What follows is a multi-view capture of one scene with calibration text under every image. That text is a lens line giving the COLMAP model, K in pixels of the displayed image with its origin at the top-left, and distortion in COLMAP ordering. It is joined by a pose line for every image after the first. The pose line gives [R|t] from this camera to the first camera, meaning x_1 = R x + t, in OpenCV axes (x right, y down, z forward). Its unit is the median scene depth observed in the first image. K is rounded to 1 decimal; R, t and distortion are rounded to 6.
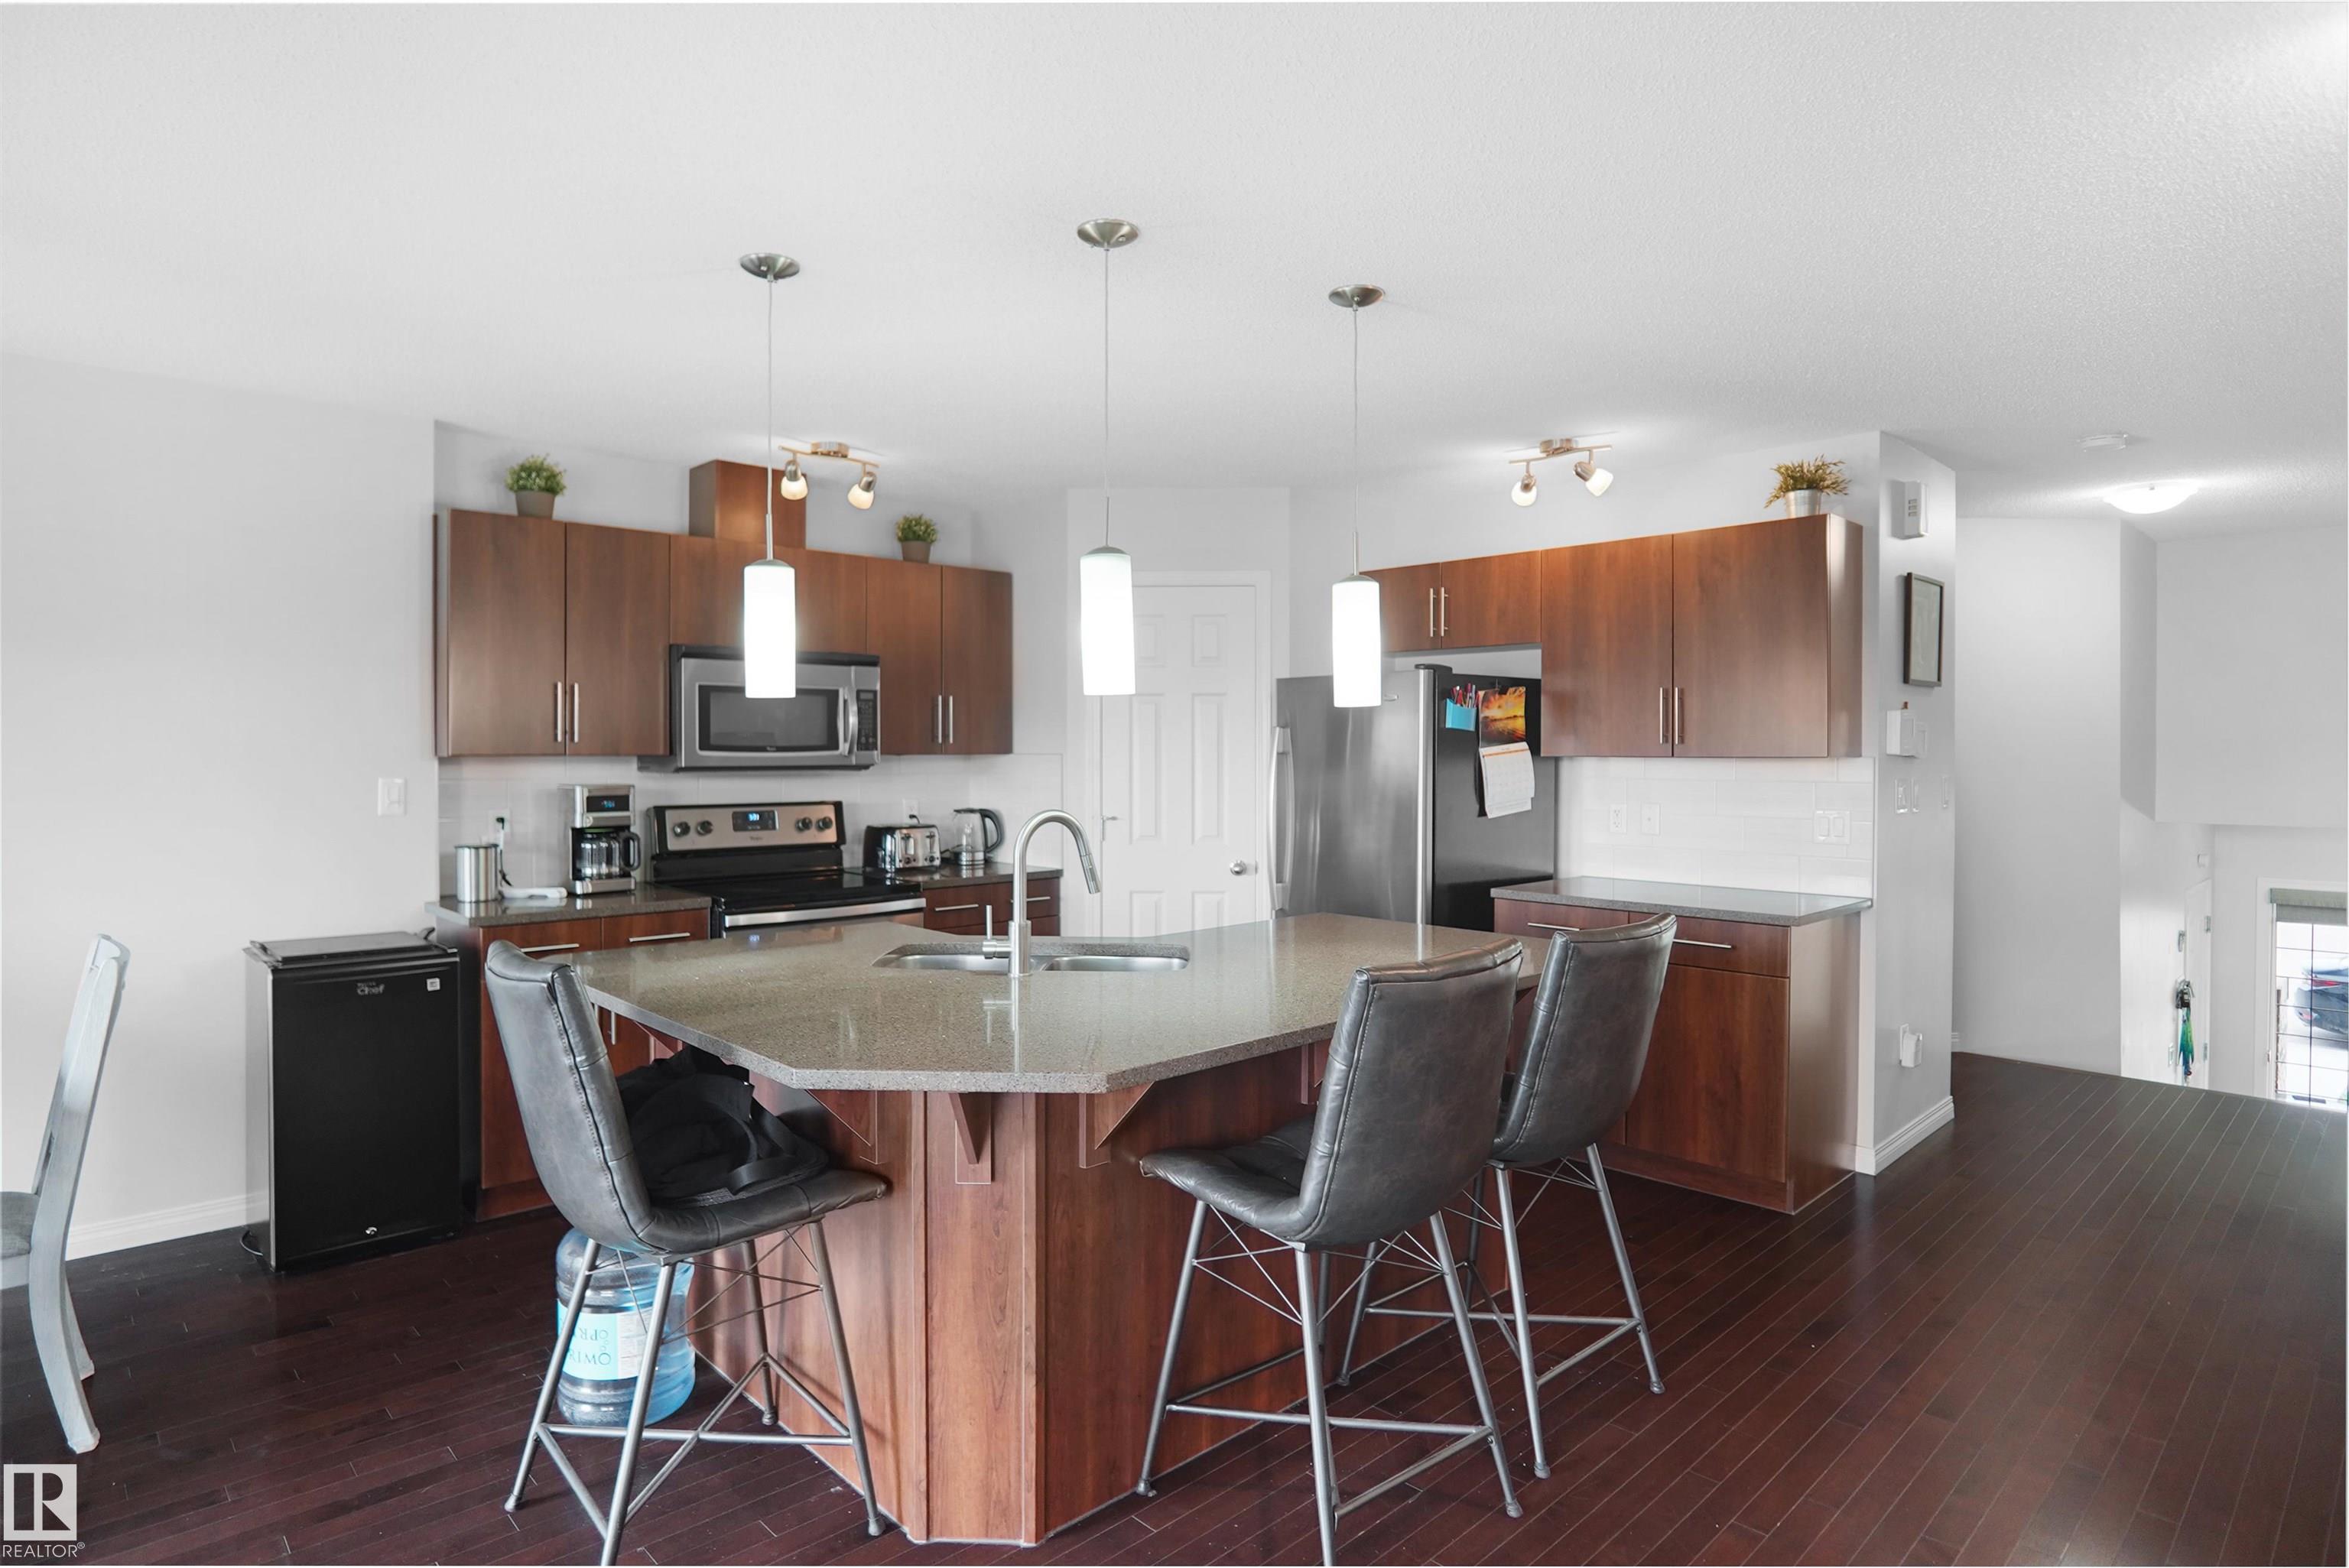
lens RADIAL K [[1265.7, 0, 1156.2], [0, 1265.7, 759.5], [0, 0, 1]] dist [-0.030240, 0.007149]
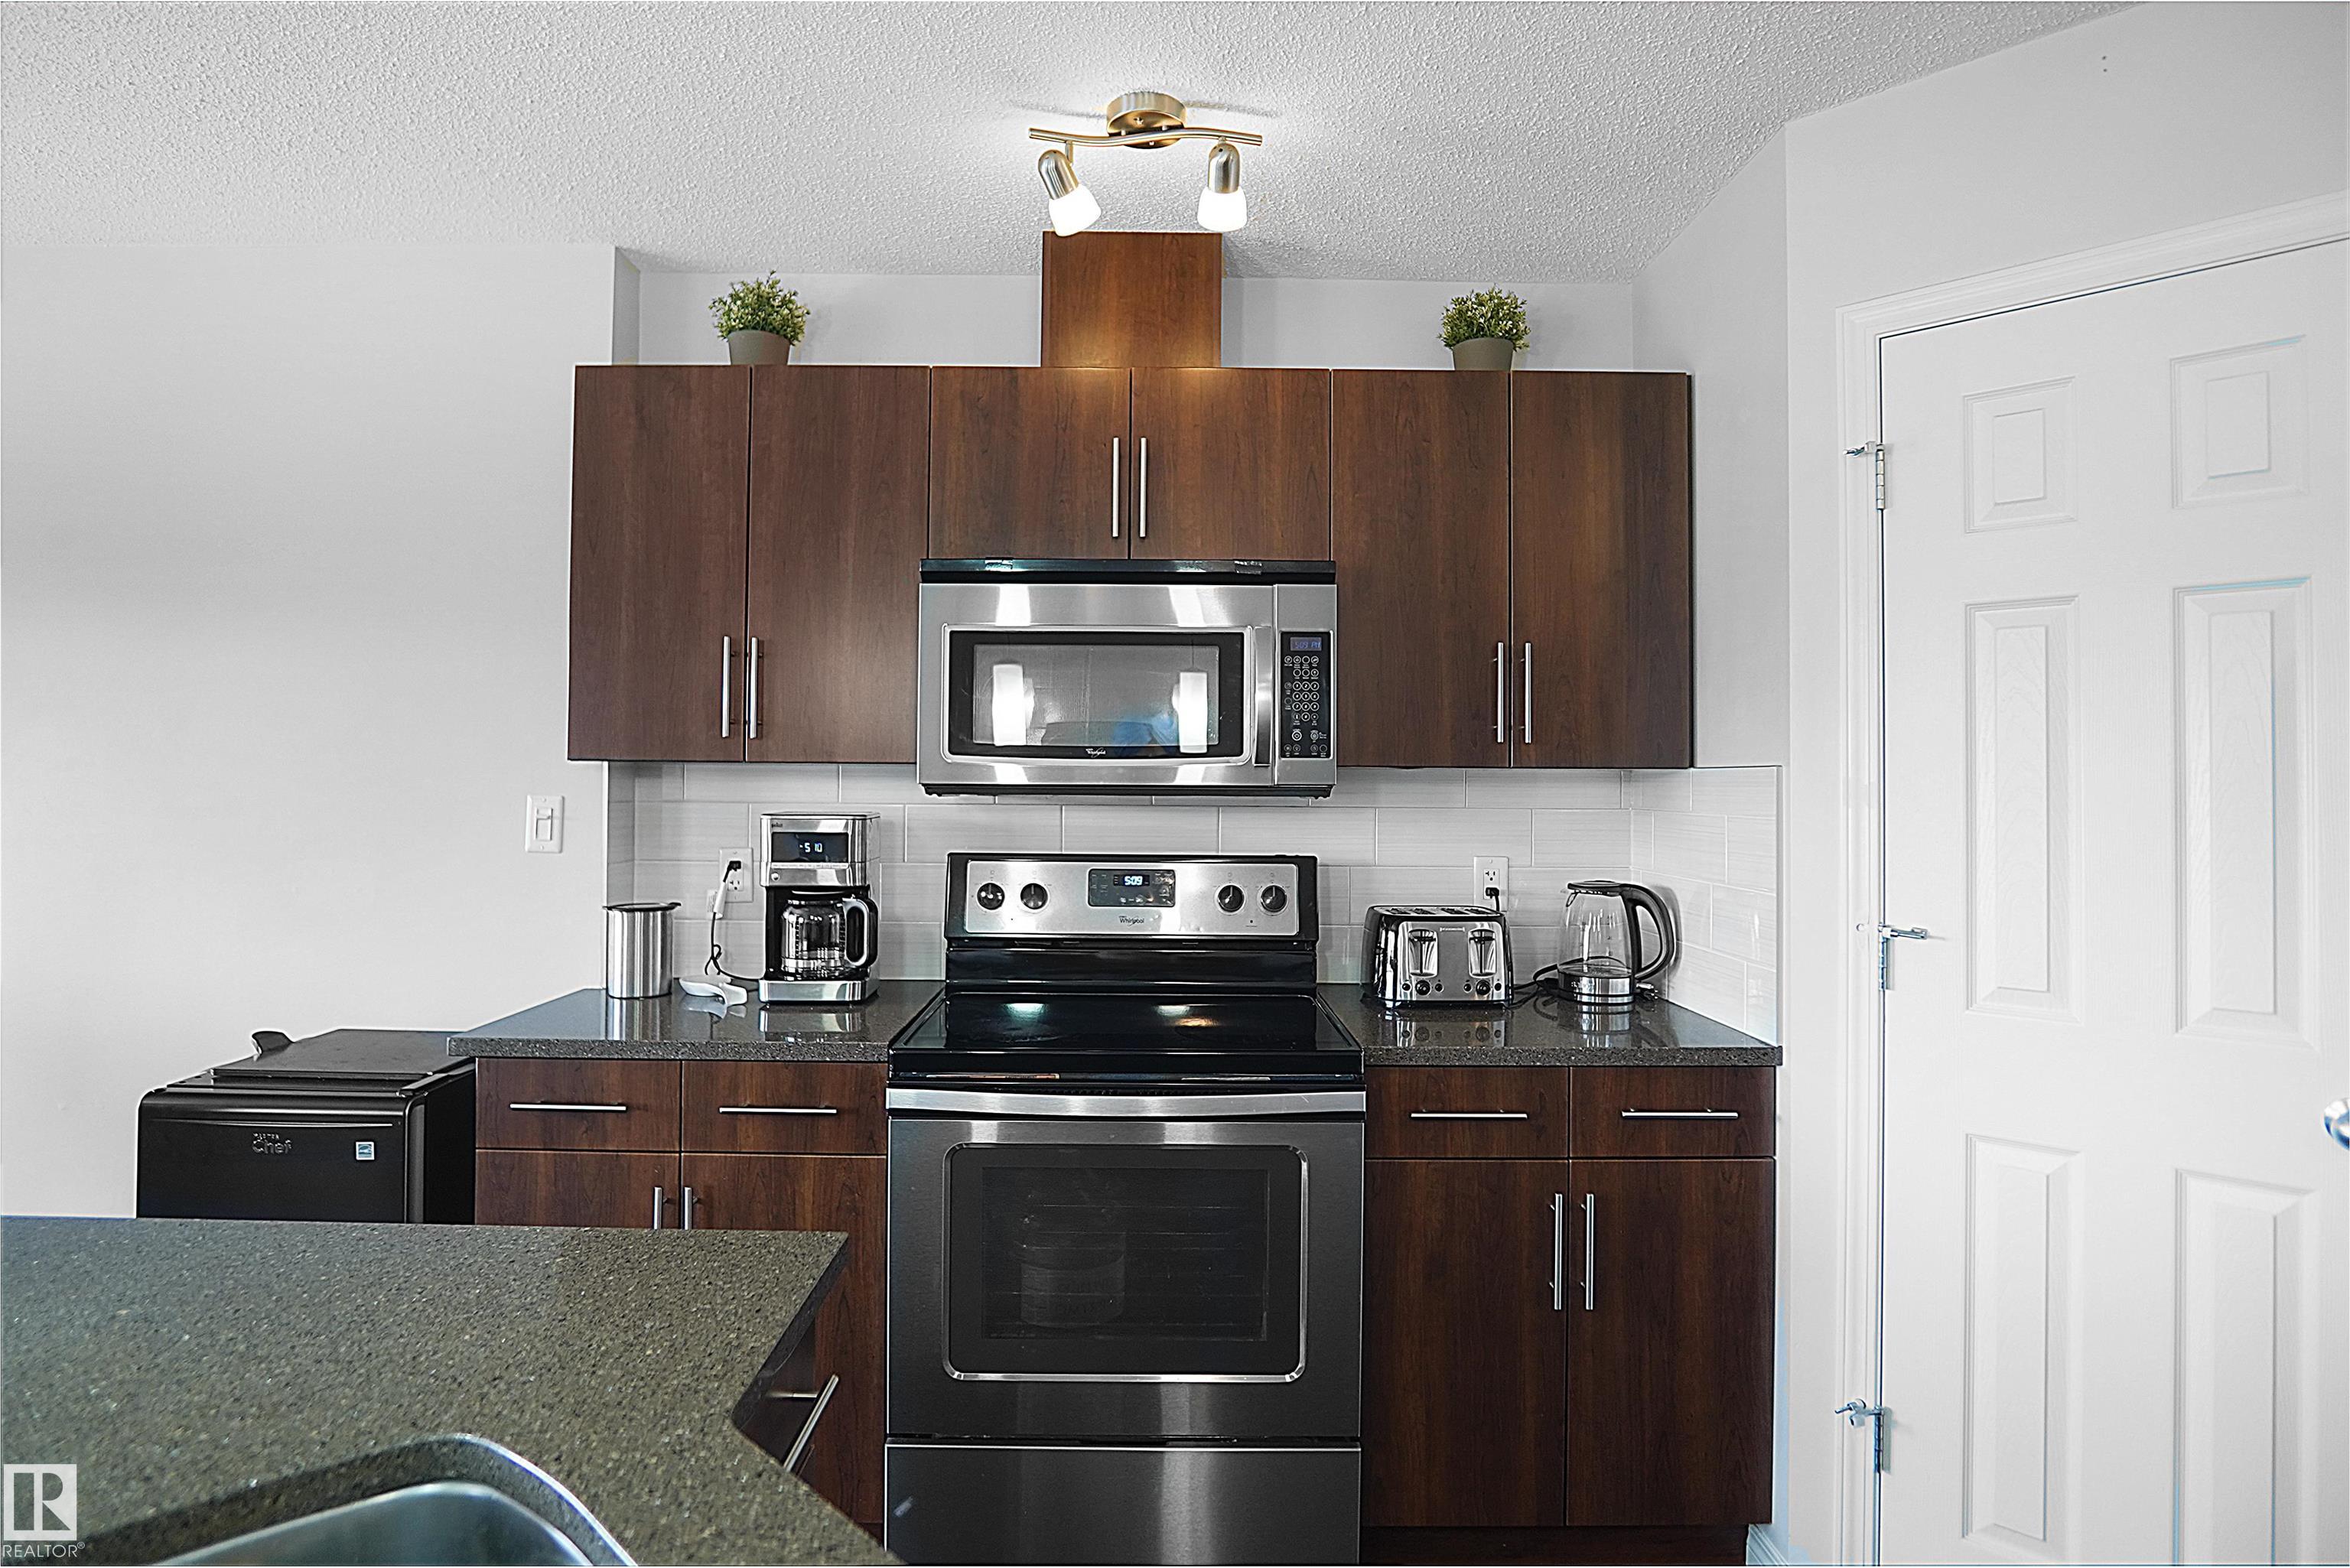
lens RADIAL K [[1266.2, 0, 1156.7], [0, 1266.2, 759.5], [0, 0, 1]] dist [-0.030240, 0.007149]
pose [[0.731026, -0.005928, -0.682323, 0.063471], [-0.011494, 0.999713, -0.021000, 0.005149], [0.682252, 0.023195, 0.730749, 0.635590]]
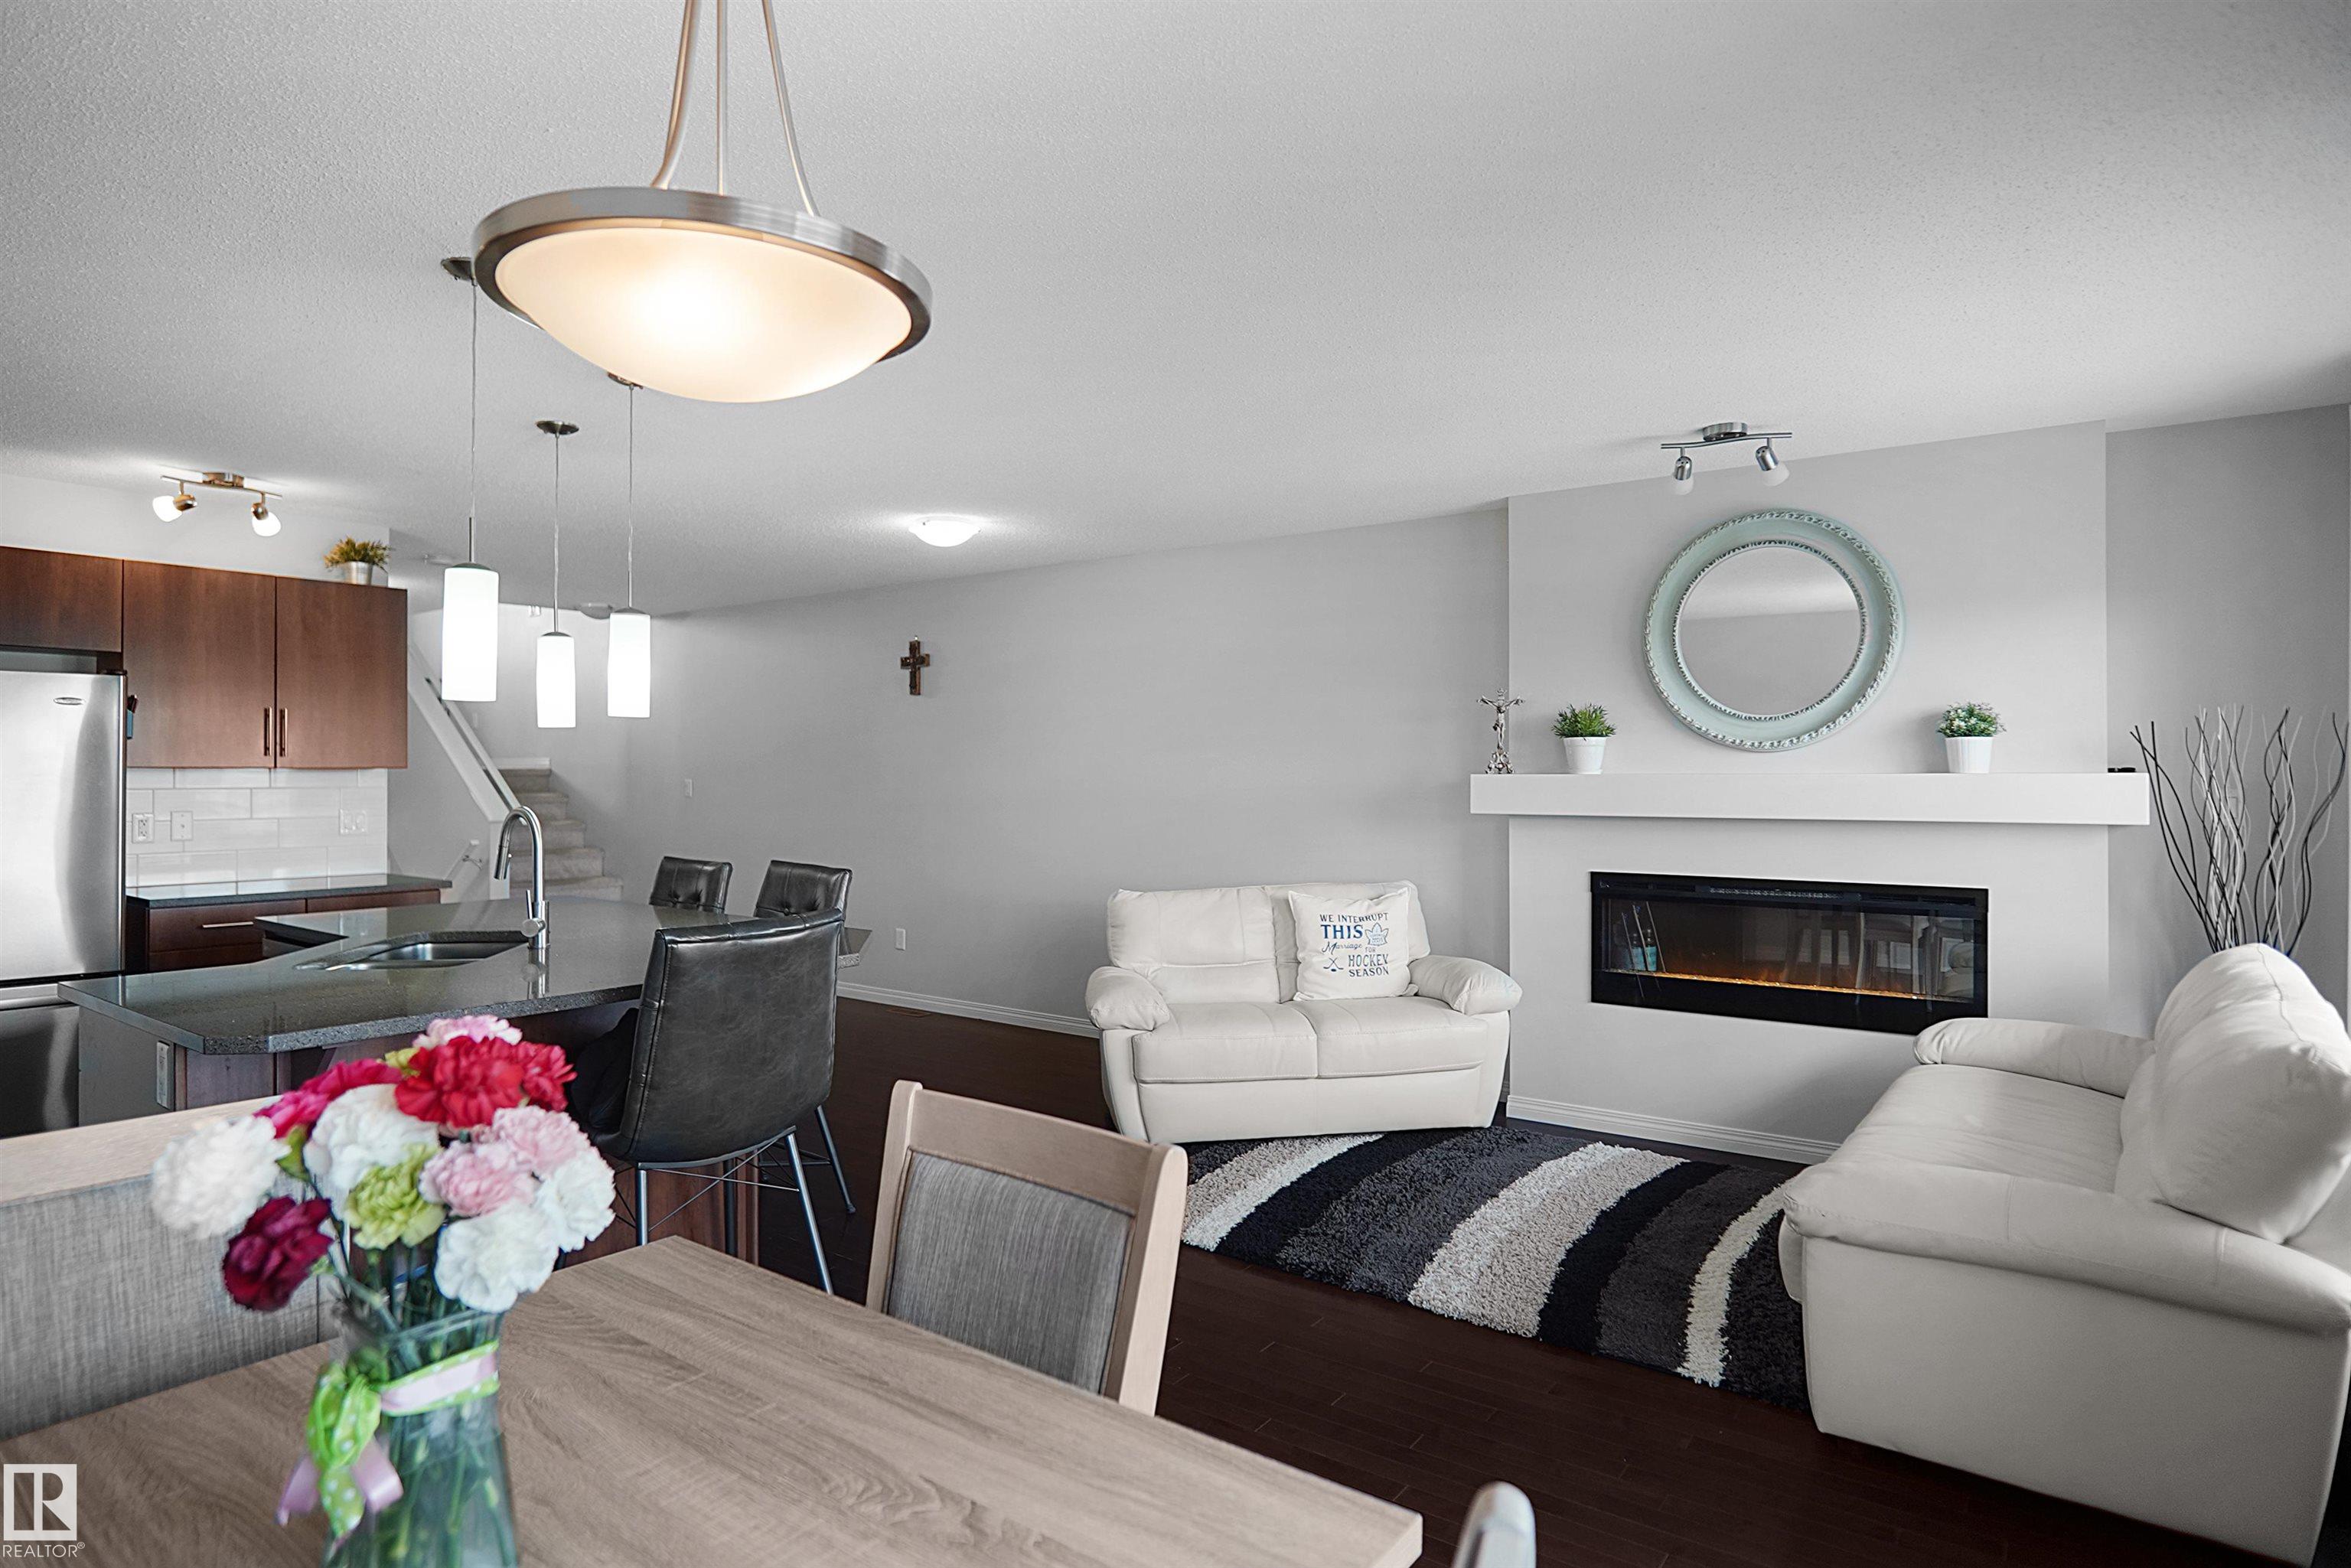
lens RADIAL K [[1272.8, 0, 1152.5], [0, 1272.8, 761.1], [0, 0, 1]] dist [-0.035011, 0.010504]
pose [[-0.174531, 0.008980, 0.984611, -0.829503], [0.007252, 0.999943, -0.007834, 0.006591], [-0.984625, 0.005774, -0.174586, 0.387070]]
